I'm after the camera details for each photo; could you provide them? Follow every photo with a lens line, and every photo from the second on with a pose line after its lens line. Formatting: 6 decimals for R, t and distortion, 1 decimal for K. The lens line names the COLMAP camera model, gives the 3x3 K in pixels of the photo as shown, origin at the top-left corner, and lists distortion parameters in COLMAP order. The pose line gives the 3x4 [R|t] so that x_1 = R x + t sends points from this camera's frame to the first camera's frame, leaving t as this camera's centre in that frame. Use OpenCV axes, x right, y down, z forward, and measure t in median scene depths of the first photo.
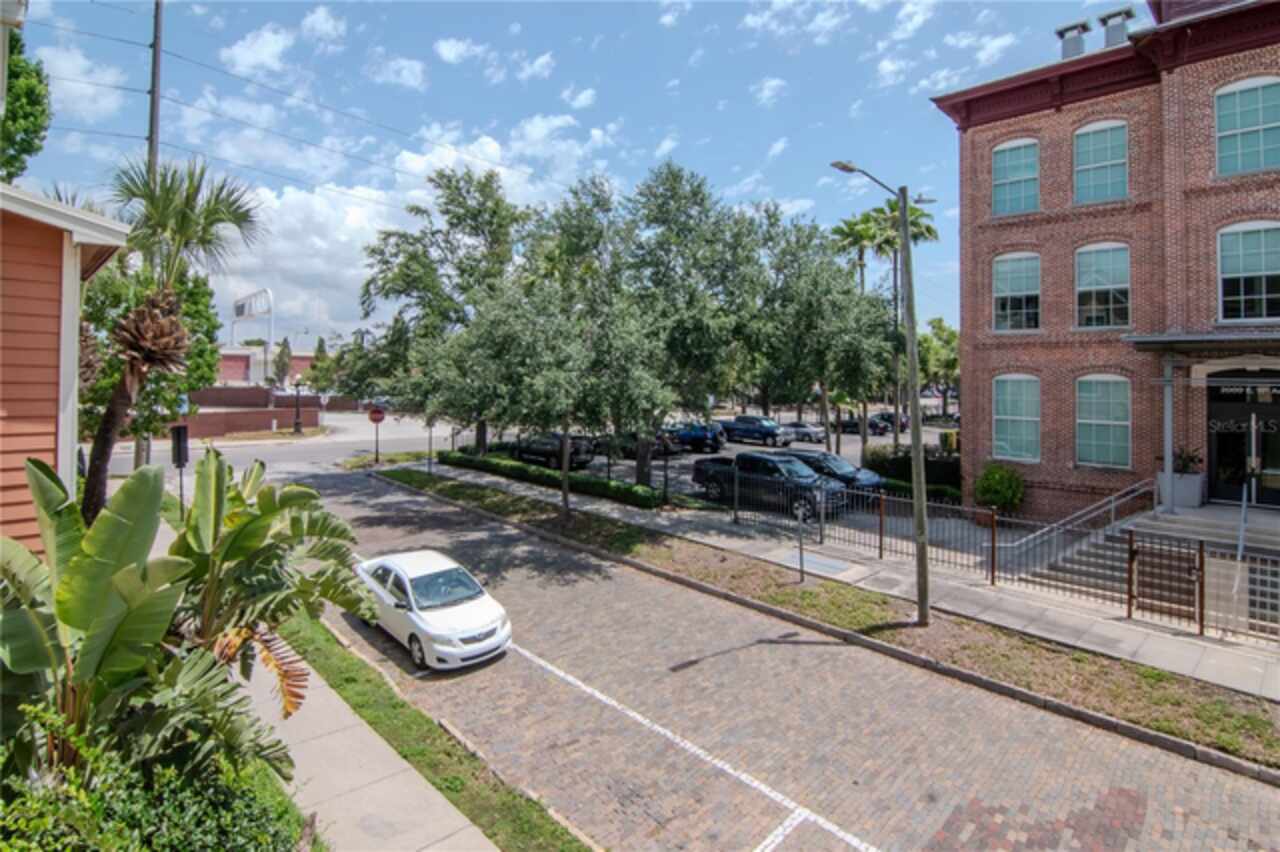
lens RADIAL K [[674.4, 0, 619.6], [0, 674.4, 362.8], [0, 0, 1]] dist [-0.021500, -0.001145]
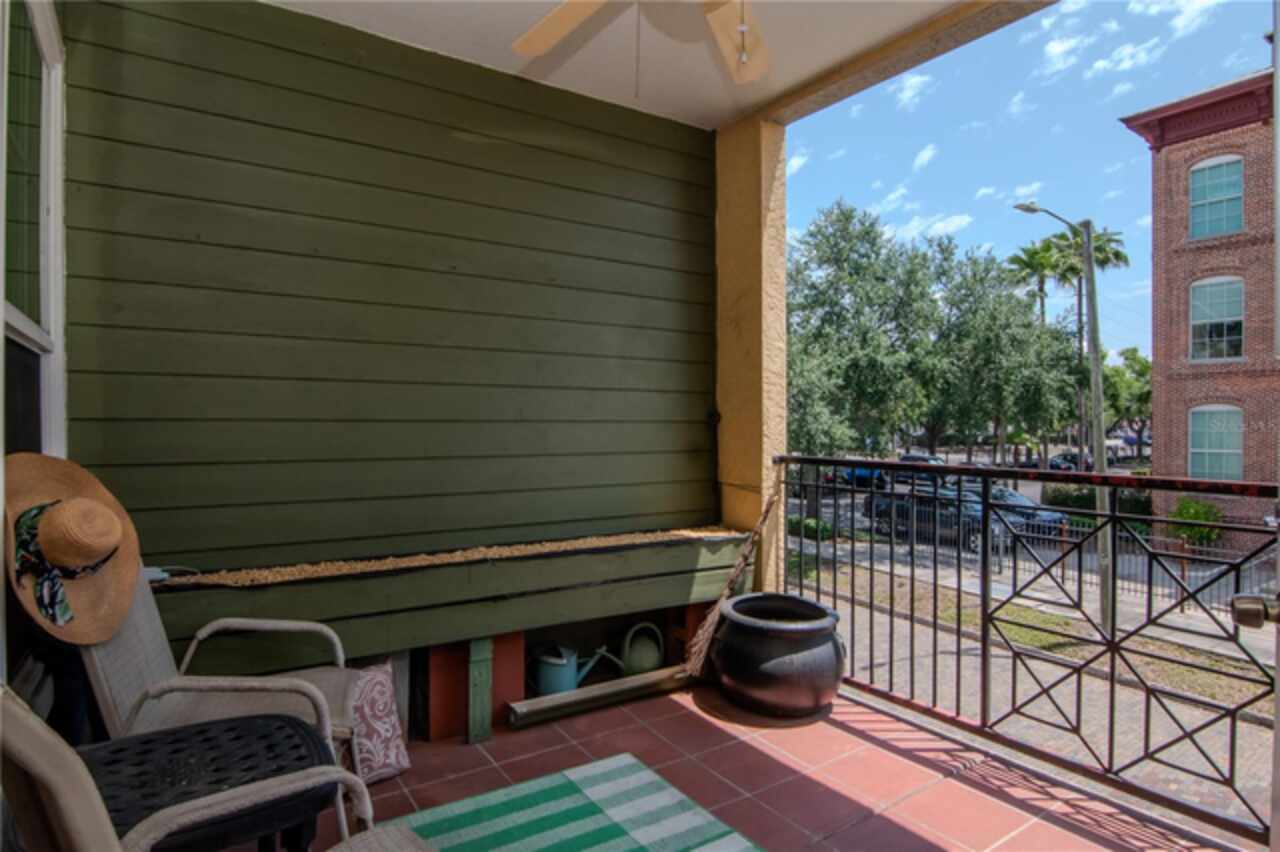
lens RADIAL K [[724.2, 0, 641.2], [0, 724.2, 434.5], [0, 0, 1]] dist [-0.019822, 0.000172]
pose [[0.987165, -0.012098, -0.159243, -0.052941], [0.018094, 0.999179, 0.036258, 0.006822], [0.158674, -0.038674, 0.986573, -0.134733]]
